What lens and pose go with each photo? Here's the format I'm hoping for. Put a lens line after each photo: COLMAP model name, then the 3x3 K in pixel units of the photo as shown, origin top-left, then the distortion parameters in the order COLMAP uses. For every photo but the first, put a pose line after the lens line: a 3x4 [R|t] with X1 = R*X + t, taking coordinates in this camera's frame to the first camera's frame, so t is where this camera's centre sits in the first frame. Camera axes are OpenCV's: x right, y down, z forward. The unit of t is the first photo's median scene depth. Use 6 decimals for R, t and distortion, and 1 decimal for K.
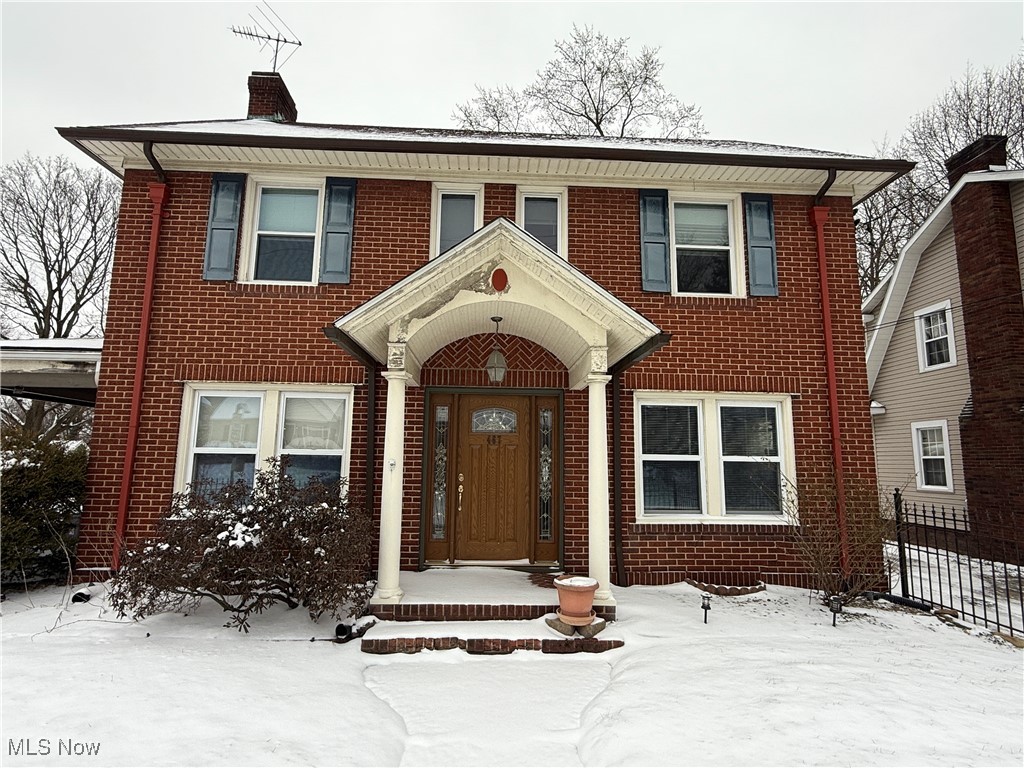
lens RADIAL K [[533.9, 0, 511.1], [0, 533.9, 383.6], [0, 0, 1]] dist [-0.003084, 0.003332]
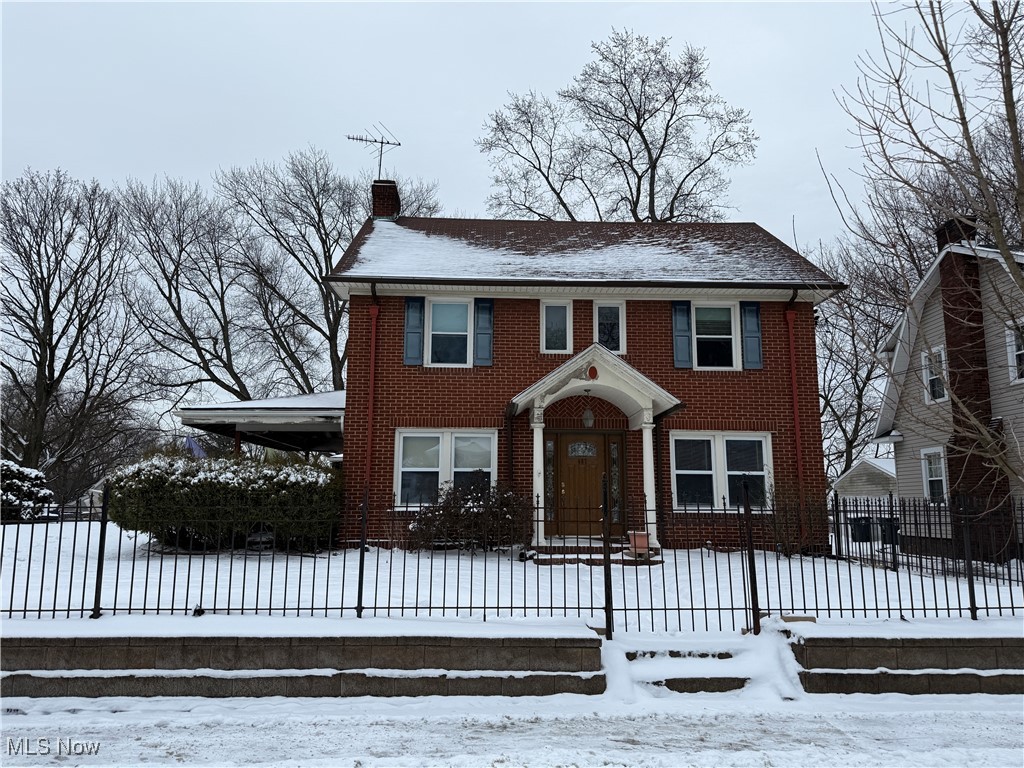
lens RADIAL K [[719.1, 0, 509.6], [0, 719.1, 381.7], [0, 0, 1]] dist [0.042701, -0.020066]
pose [[0.999811, -0.009843, -0.016752, -0.211383], [0.009437, 0.999664, -0.024122, -0.085003], [0.016984, 0.023959, 0.999569, -1.165465]]
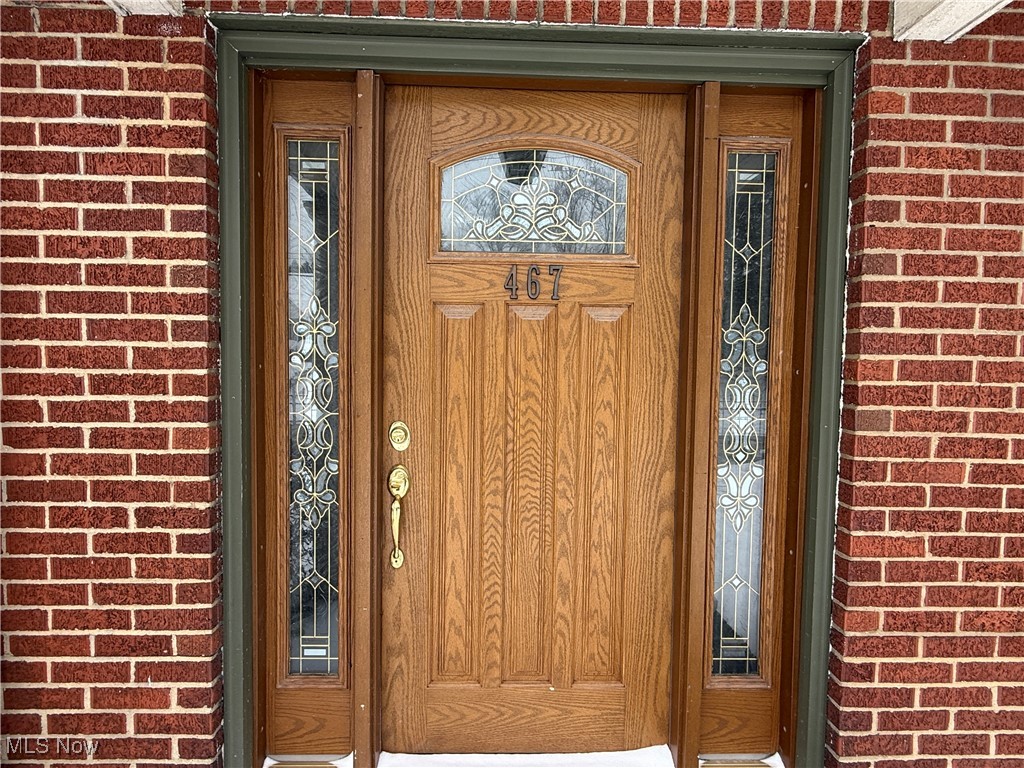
lens RADIAL K [[533.9, 0, 507.8], [0, 533.9, 383.6], [0, 0, 1]] dist [-0.003084, 0.003332]
pose [[0.999978, 0.002434, -0.006250, -0.042084], [-0.001211, 0.982051, 0.188610, 0.104041], [0.006596, -0.188598, 0.982032, 0.753035]]
